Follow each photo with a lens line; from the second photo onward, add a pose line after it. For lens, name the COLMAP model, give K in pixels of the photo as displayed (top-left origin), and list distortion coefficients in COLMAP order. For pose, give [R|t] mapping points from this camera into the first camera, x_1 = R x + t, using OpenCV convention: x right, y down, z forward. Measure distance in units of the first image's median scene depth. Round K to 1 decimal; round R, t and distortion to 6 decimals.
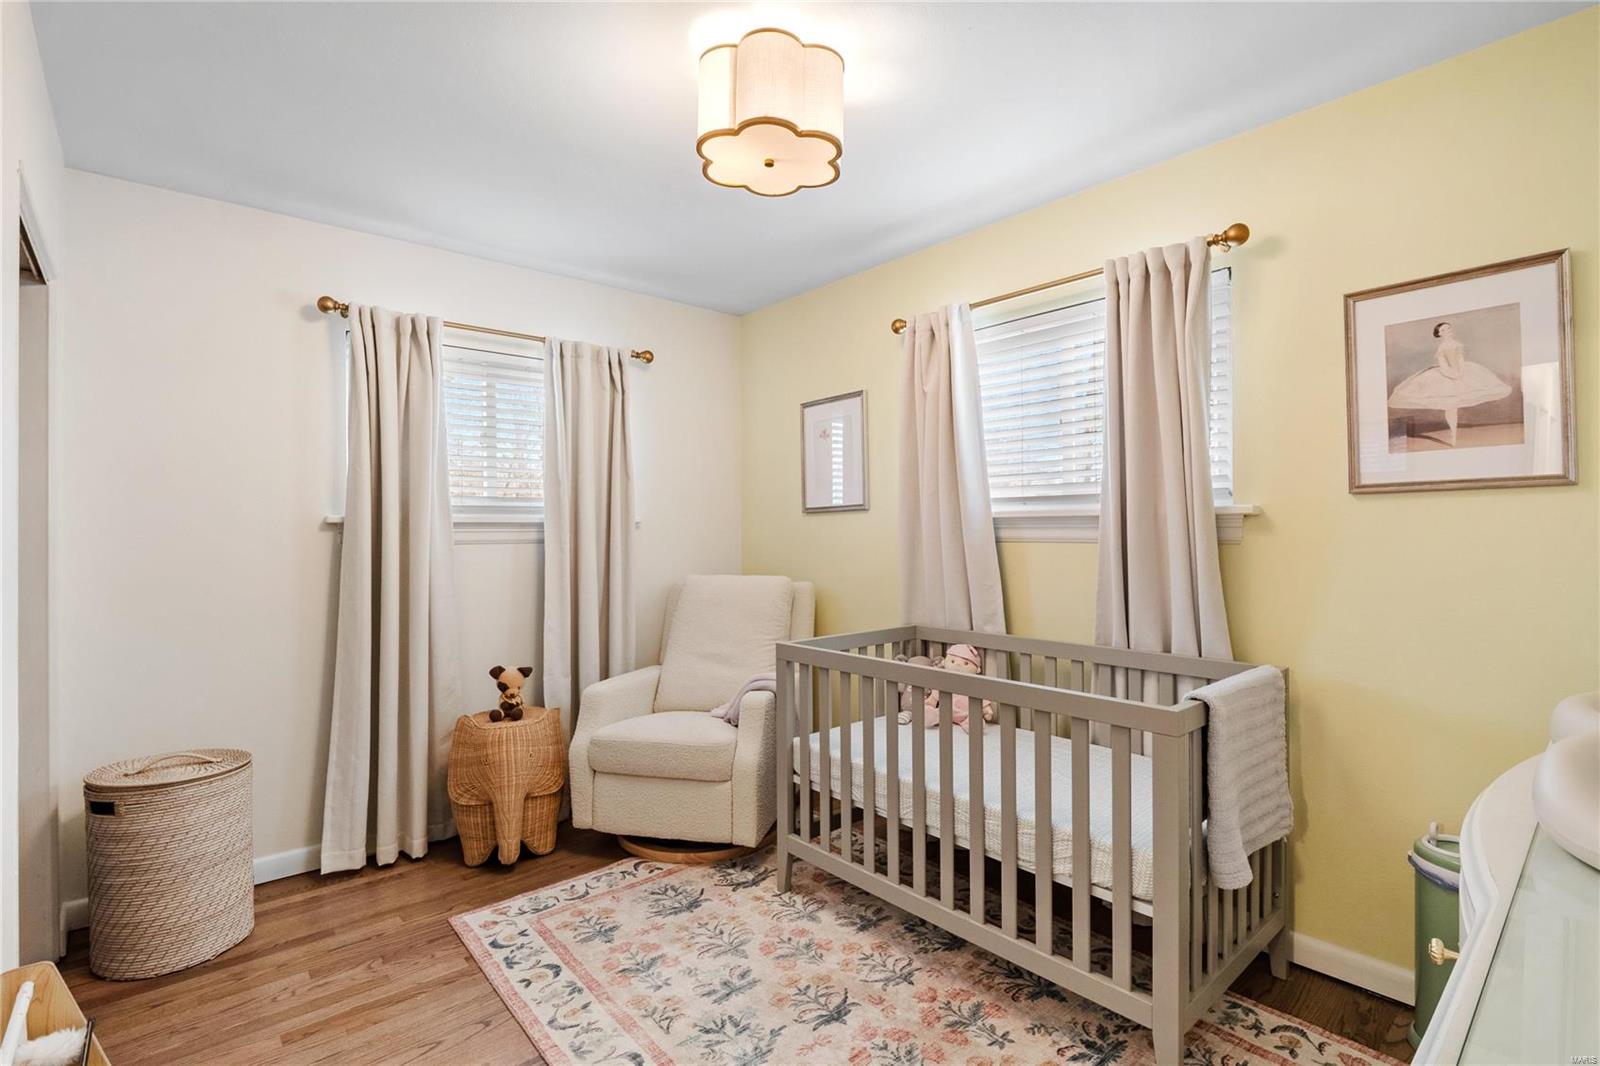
lens RADIAL K [[751.5, 0, 805.6], [0, 751.5, 531.0], [0, 0, 1]] dist [-0.006249, -0.003458]
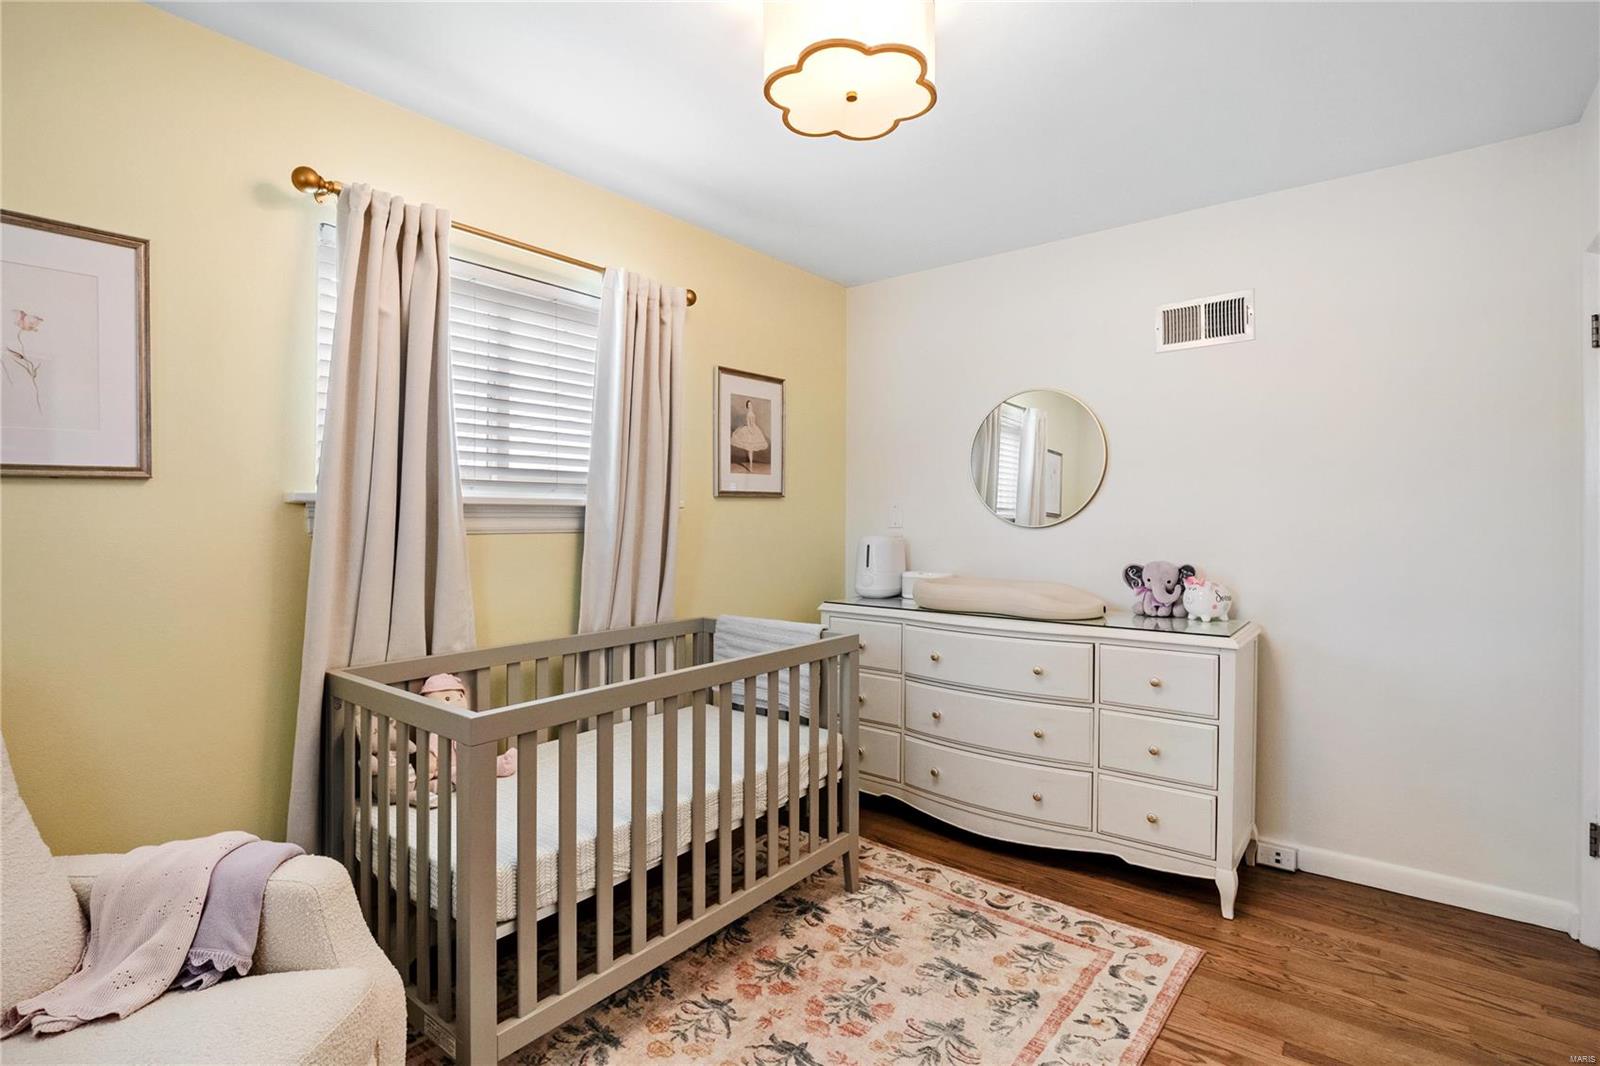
lens RADIAL K [[751.5, 0, 806.4], [0, 751.5, 522.8], [0, 0, 1]] dist [-0.006249, -0.003458]
pose [[-0.171845, -0.000848, 0.985124, -0.825888], [0.000368, 1.000000, 0.000925, 0.002007], [-0.985124, 0.000522, -0.171844, 1.095925]]
